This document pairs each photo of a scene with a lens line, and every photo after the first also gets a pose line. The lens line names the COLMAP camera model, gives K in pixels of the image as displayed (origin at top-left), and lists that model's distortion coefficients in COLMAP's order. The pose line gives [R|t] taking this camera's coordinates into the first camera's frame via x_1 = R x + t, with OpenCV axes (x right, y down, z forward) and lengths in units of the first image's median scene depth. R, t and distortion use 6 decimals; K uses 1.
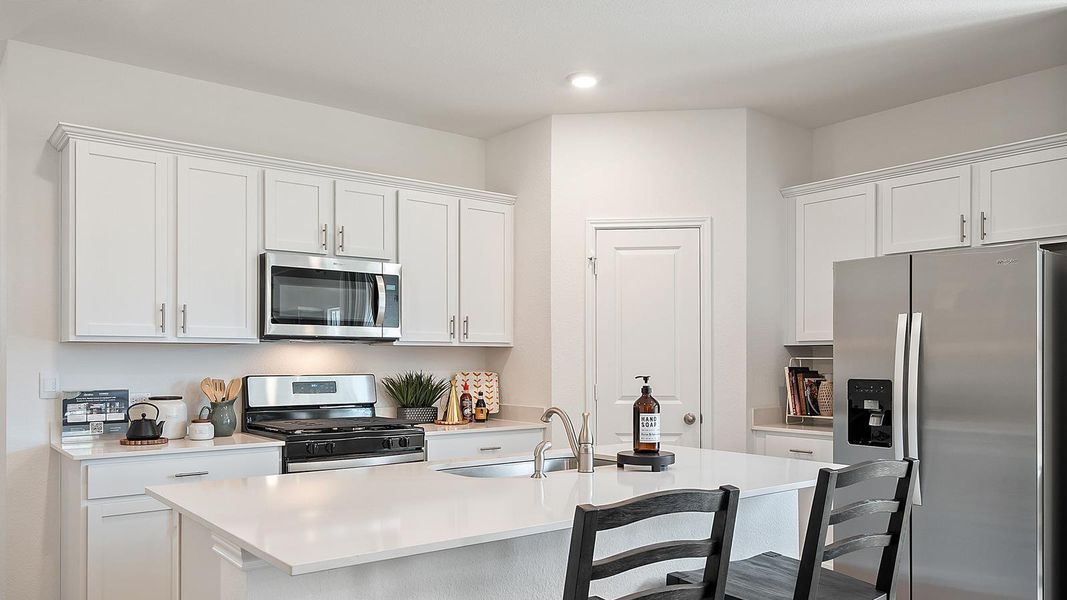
lens RADIAL K [[789.8, 0, 528.4], [0, 789.8, 347.6], [0, 0, 1]] dist [0.004585, -0.002150]
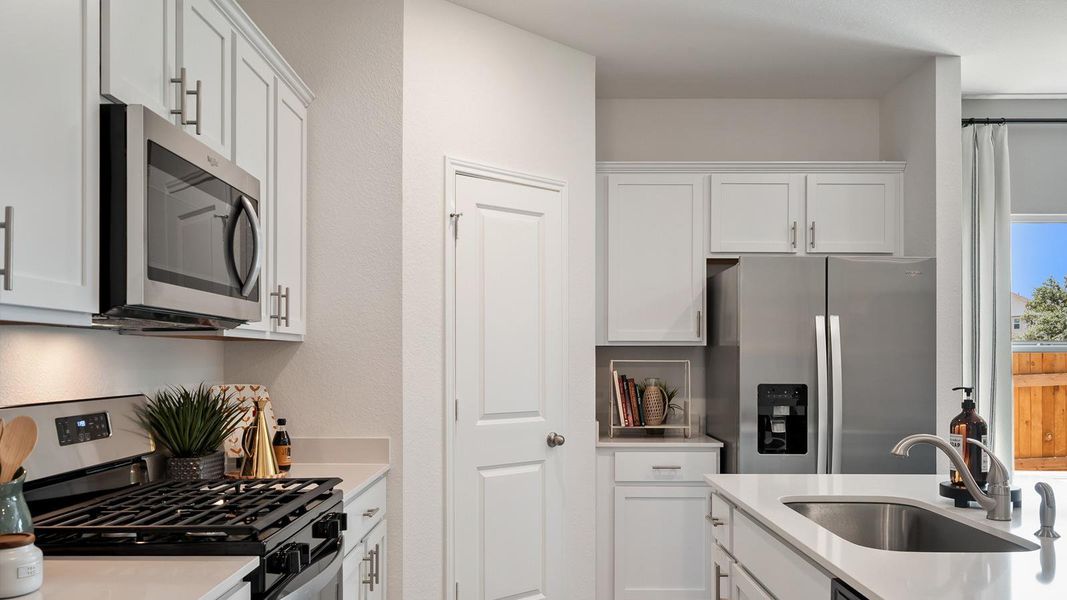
lens RADIAL K [[899.9, 0, 504.6], [0, 899.9, 355.8], [0, 0, 1]] dist [0.010186, -0.024744]
pose [[0.623914, 0.003818, 0.781484, -0.562403], [-0.013702, 0.999888, 0.006055, 0.003987], [-0.781373, -0.014486, 0.623896, 0.535533]]
